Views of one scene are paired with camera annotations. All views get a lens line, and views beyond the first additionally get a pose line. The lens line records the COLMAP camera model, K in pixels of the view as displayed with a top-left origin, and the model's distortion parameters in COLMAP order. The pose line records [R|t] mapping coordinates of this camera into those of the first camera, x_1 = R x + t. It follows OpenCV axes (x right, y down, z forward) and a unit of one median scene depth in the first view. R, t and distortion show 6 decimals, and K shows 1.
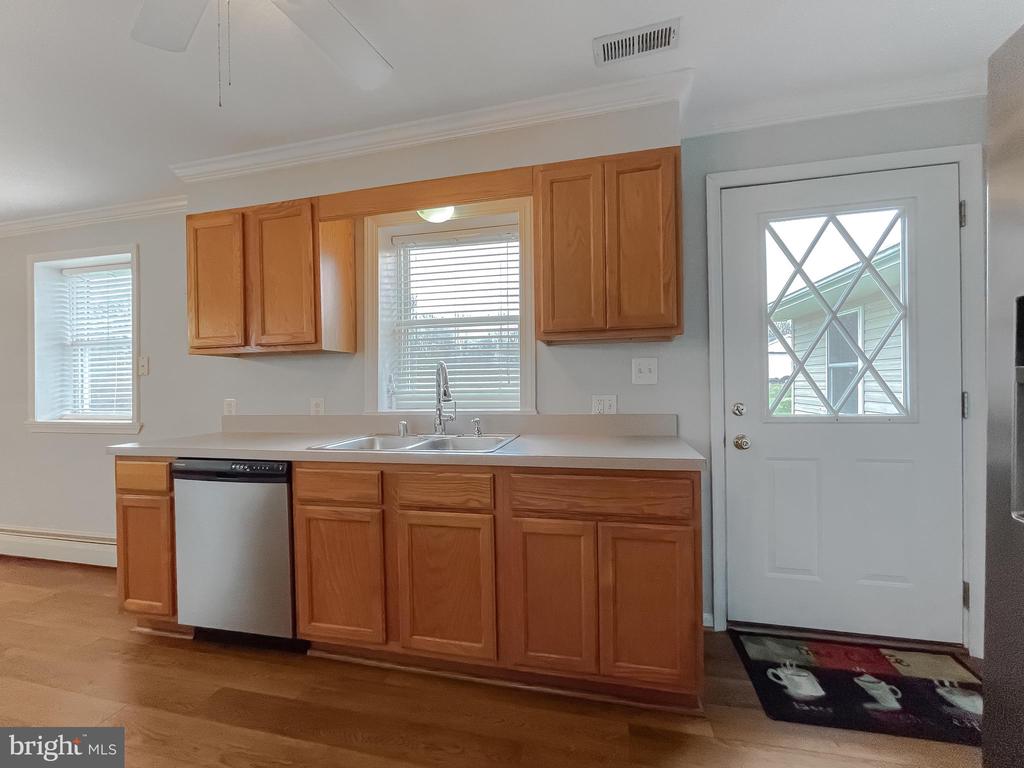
lens RADIAL K [[408.3, 0, 512.0], [0, 408.3, 384.0], [0, 0, 1]] dist [-0.000248, -0.000011]
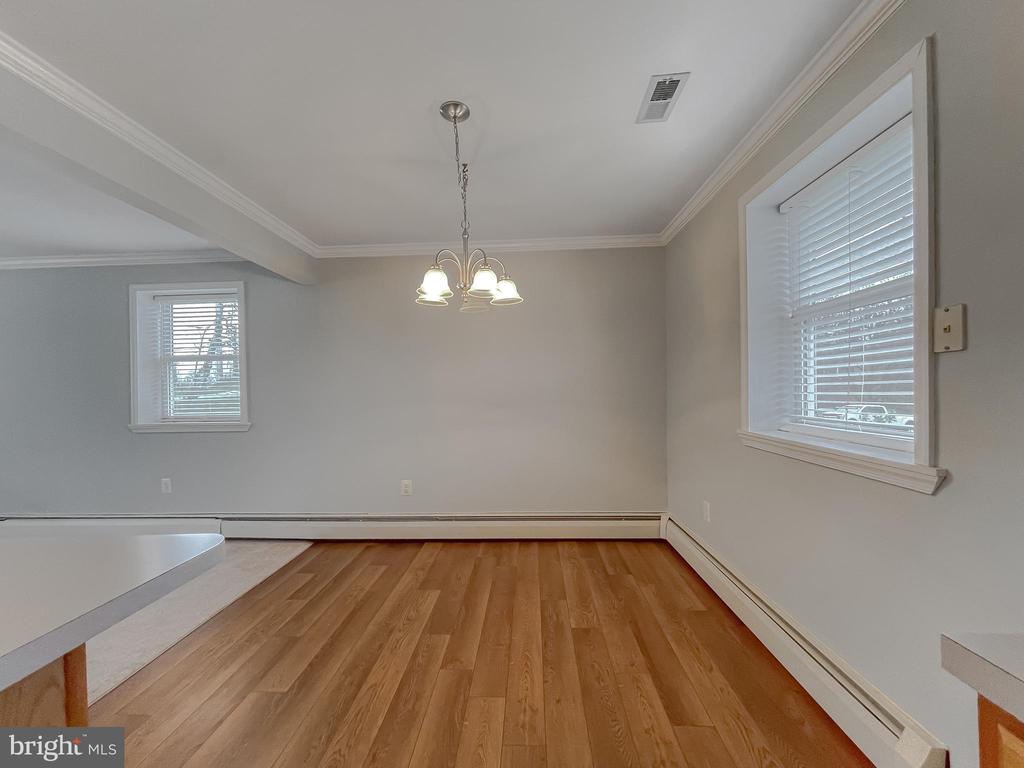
lens RADIAL K [[420.7, 0, 500.1], [0, 420.7, 388.2], [0, 0, 1]] dist [-0.002854, -0.000263]
pose [[0.159267, 0.013934, -0.987137, -0.671321], [0.007482, 0.999855, 0.015321, 0.004564], [0.987207, -0.009826, 0.159139, 0.594286]]
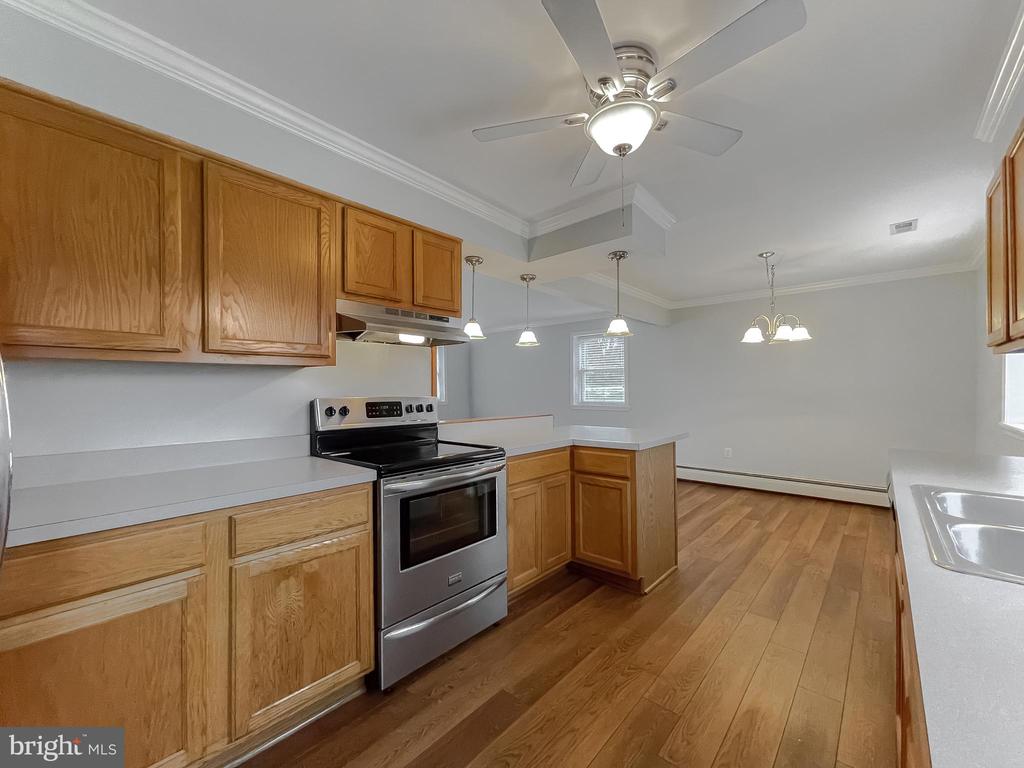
lens RADIAL K [[419.2, 0, 506.3], [0, 419.2, 386.8], [0, 0, 1]] dist [-0.001185, -0.000067]
pose [[-0.482886, 0.015140, -0.875552, 0.430833], [0.004757, 0.999881, 0.014667, -0.024449], [0.875670, 0.002918, -0.482900, 0.544690]]
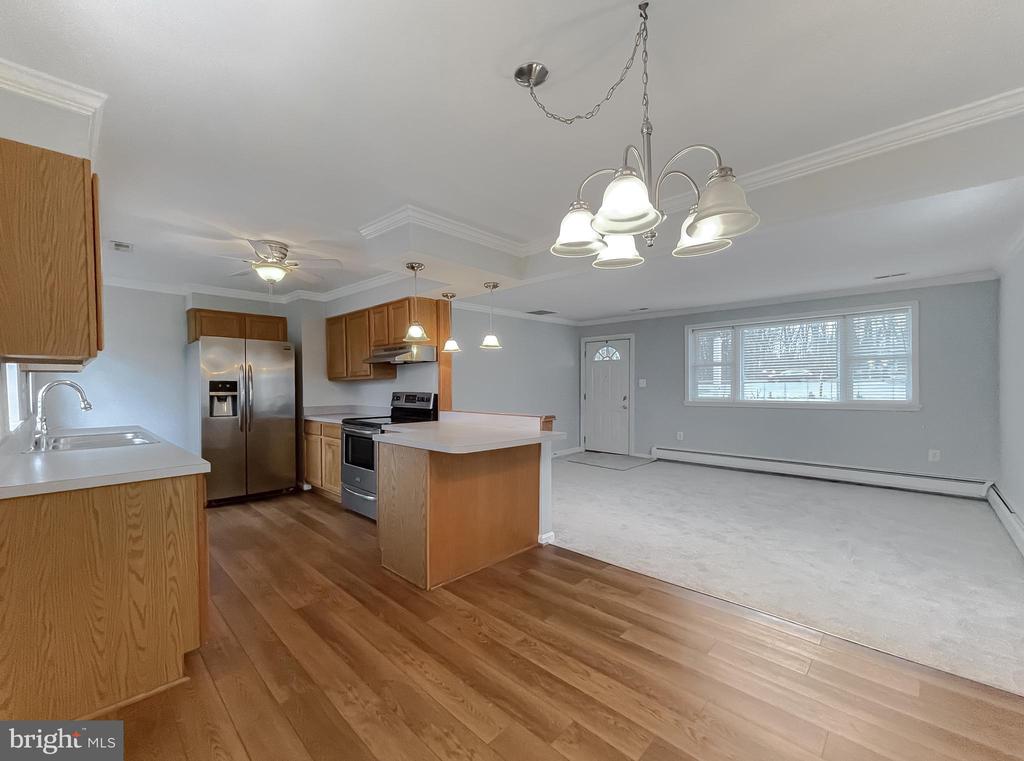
lens RADIAL K [[428.3, 0, 513.9], [0, 428.3, 393.5], [0, 0, 1]] dist [-0.017248, -0.000206]
pose [[-0.859729, 0.014626, 0.510540, -1.788533], [0.028153, 0.999427, 0.018775, -0.002542], [-0.509973, 0.030515, -0.859649, 1.258149]]
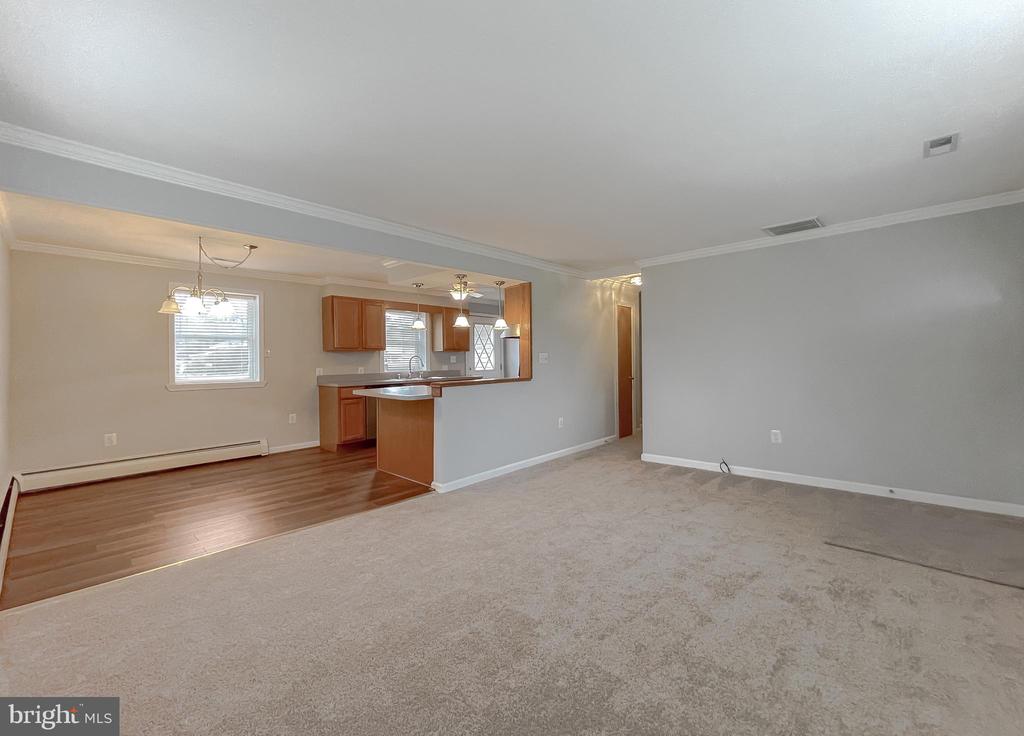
lens RADIAL K [[434.8, 0, 513.1], [0, 434.8, 359.2], [0, 0, 1]] dist [0.000217, 0.000172]
pose [[0.507450, 0.012250, 0.861594, -2.534907], [0.010688, 0.999733, -0.020509, 0.051231], [-0.861615, 0.019616, 0.507183, -1.342955]]
